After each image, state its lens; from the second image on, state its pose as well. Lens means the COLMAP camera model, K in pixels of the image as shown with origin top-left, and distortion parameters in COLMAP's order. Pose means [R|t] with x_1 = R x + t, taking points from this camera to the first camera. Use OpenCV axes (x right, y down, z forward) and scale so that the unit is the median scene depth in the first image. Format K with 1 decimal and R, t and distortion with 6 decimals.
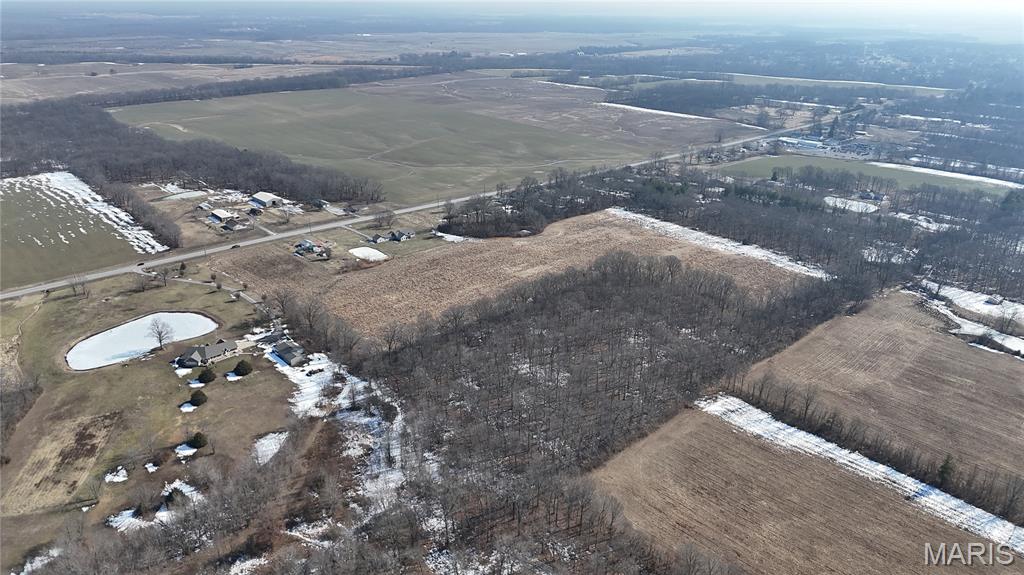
lens RADIAL K [[722.6, 0, 512.0], [0, 722.6, 287.5], [0, 0, 1]] dist [0.068868, -0.069916]
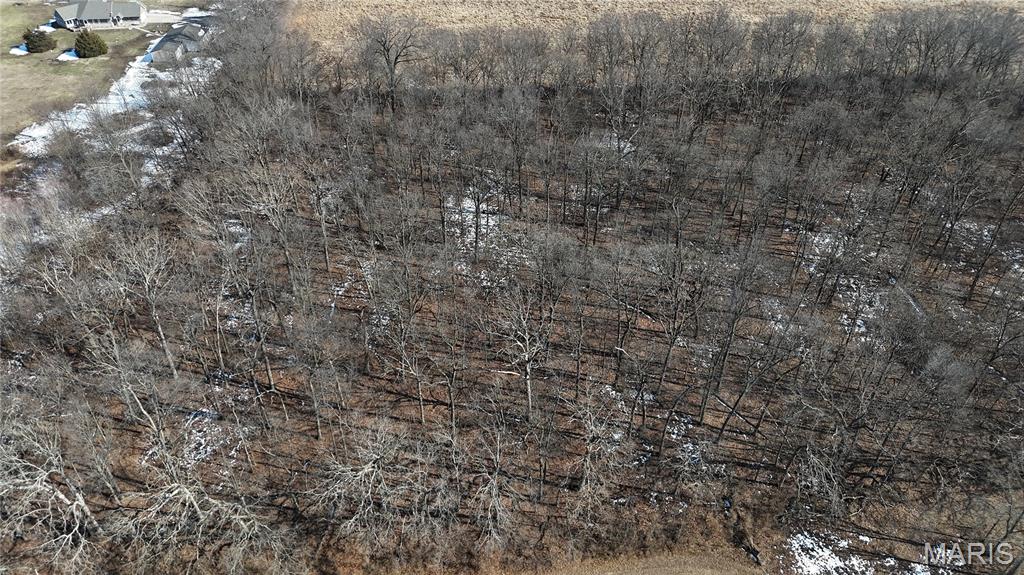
lens RADIAL K [[722.6, 0, 512.0], [0, 722.6, 287.5], [0, 0, 1]] dist [0.068868, -0.069916]
pose [[0.778262, 0.381031, -0.499123, 0.175278], [-0.231020, 0.912851, 0.336650, 0.008728], [0.583899, -0.146694, 0.798463, 0.487433]]
